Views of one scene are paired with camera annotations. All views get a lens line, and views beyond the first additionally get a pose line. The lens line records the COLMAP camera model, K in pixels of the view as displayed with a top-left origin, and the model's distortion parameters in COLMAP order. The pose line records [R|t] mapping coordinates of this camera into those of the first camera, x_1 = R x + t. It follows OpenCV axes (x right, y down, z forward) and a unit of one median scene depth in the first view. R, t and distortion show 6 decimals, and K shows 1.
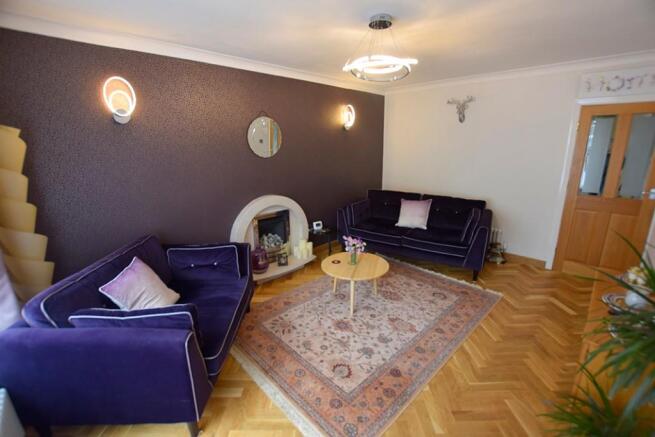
lens RADIAL K [[287.7, 0, 328.1], [0, 287.7, 220.7], [0, 0, 1]] dist [-0.033434, 0.002776]
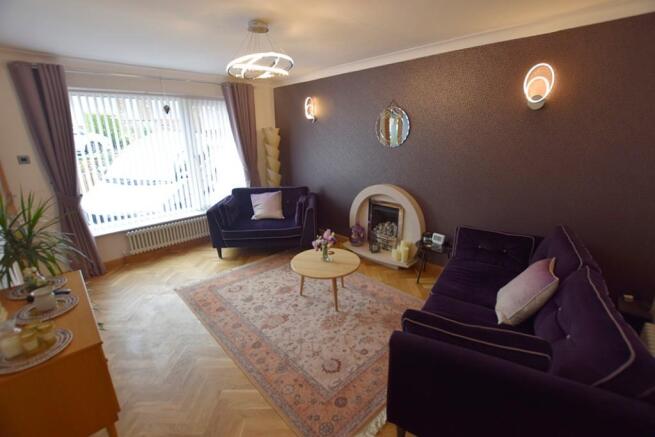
lens RADIAL K [[287.7, 0, 328.4], [0, 287.7, 217.5], [0, 0, 1]] dist [-0.033434, 0.002776]
pose [[-0.009344, 0.280562, -0.959790, 0.997075], [-0.240917, 0.930927, 0.274470, -0.256222], [0.970501, 0.233795, 0.058894, 0.933870]]
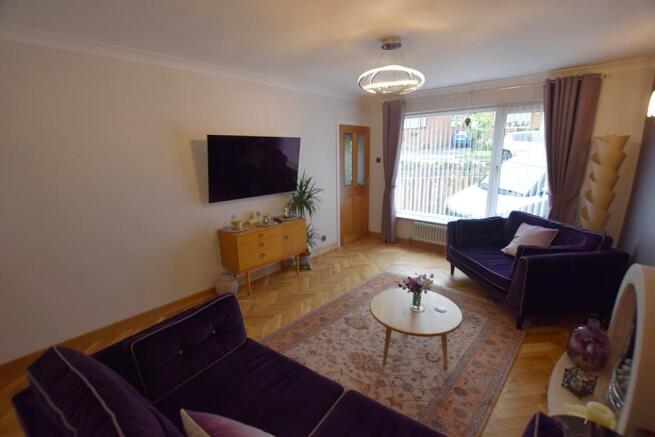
lens RADIAL K [[287.7, 0, 330.7], [0, 287.7, 218.9], [0, 0, 1]] dist [-0.033434, 0.002776]
pose [[-0.998599, 0.031741, -0.042341, 0.345849], [0.008020, 0.881670, 0.471798, -0.422003], [0.052306, 0.470797, -0.880689, 1.568621]]
